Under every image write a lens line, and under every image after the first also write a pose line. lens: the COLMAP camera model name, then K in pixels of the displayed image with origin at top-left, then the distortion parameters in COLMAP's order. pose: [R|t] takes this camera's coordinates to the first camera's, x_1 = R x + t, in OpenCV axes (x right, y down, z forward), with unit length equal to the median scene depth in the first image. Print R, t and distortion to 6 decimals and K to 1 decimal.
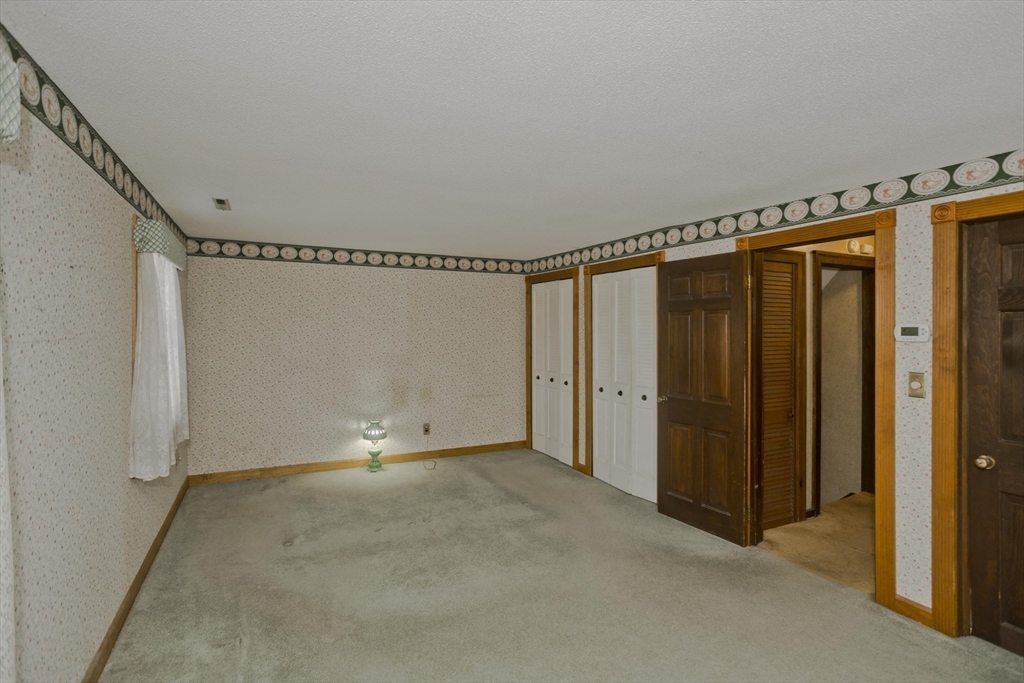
lens RADIAL K [[499.4, 0, 511.2], [0, 499.4, 328.0], [0, 0, 1]] dist [-0.053913, 0.031976]
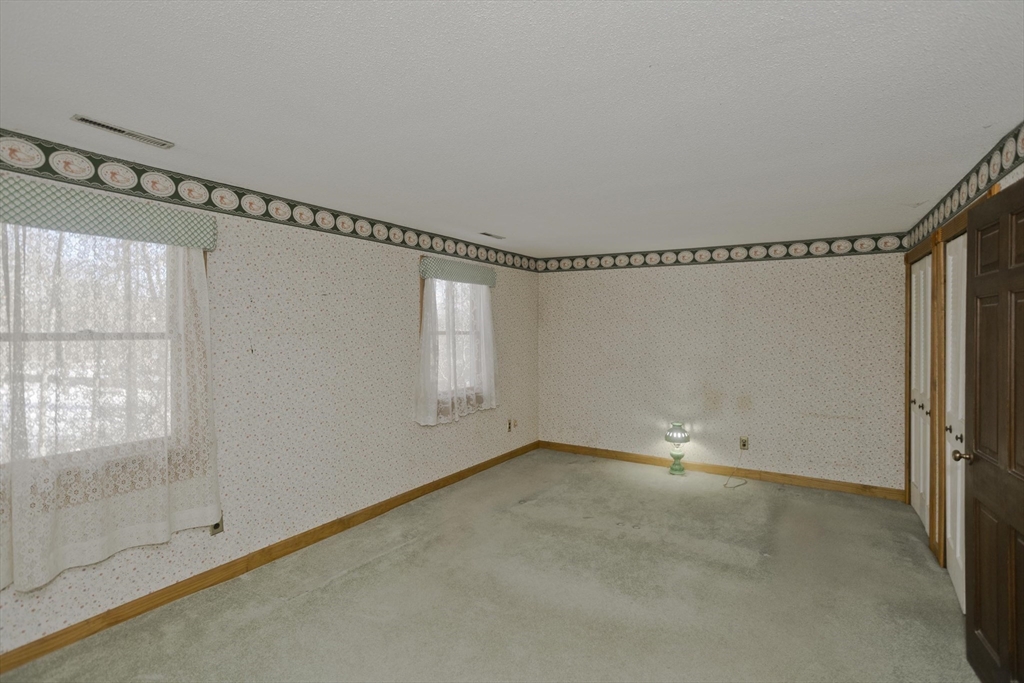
lens RADIAL K [[499.4, 0, 511.2], [0, 499.4, 328.0], [0, 0, 1]] dist [-0.053913, 0.031976]
pose [[0.522538, 0.000800, -0.852615, 0.386083], [-0.002200, 0.999997, -0.000410, 0.000719], [0.852613, 0.002090, 0.522539, 0.209057]]
